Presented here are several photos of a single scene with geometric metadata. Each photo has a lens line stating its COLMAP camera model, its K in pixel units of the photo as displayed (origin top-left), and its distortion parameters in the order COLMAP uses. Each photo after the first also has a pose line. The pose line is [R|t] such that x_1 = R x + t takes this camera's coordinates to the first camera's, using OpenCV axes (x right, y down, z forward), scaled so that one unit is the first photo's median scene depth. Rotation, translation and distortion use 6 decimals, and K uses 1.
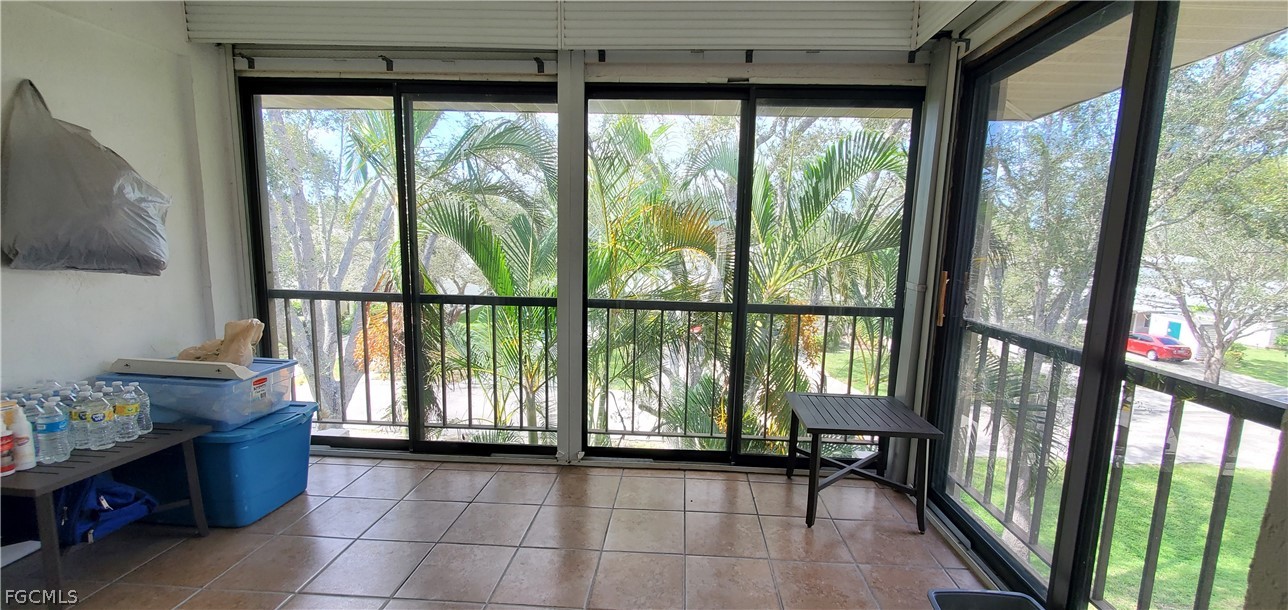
lens RADIAL K [[512.1, 0, 647.7], [0, 512.1, 307.4], [0, 0, 1]] dist [0.001122, -0.002095]
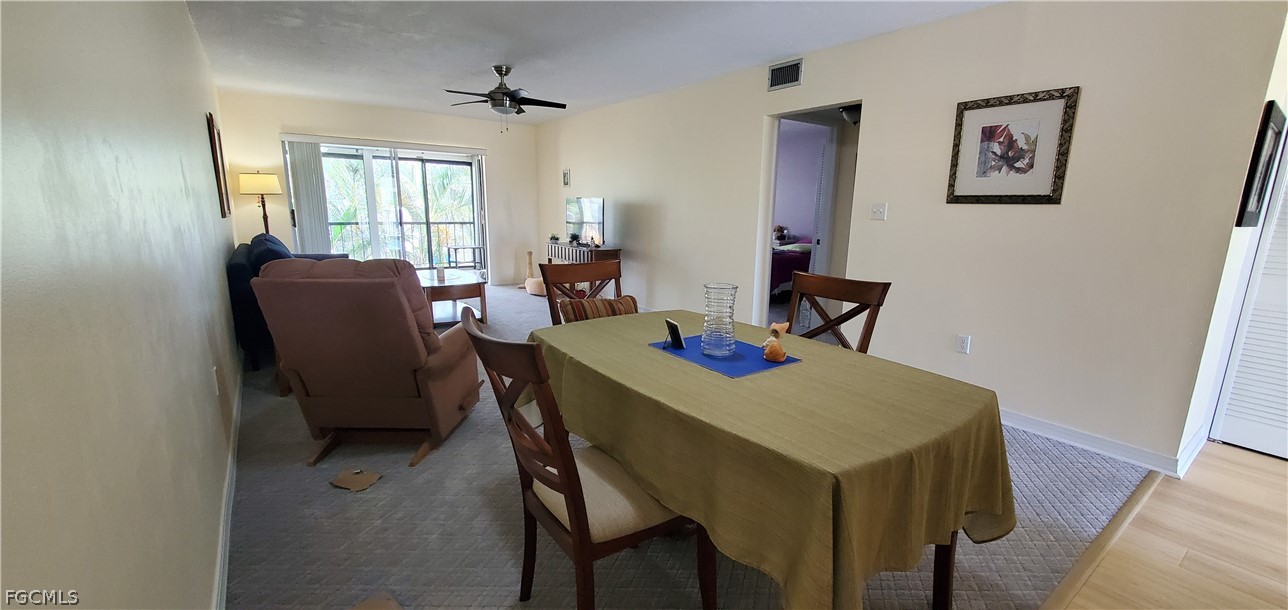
lens RADIAL K [[512.1, 0, 642.3], [0, 512.1, 306.6], [0, 0, 1]] dist [0.001122, -0.002095]
pose [[0.769275, -0.145376, 0.622159, -0.891943], [0.091521, 0.988801, 0.117884, 0.274081], [-0.632329, -0.033745, 0.773965, -2.469484]]
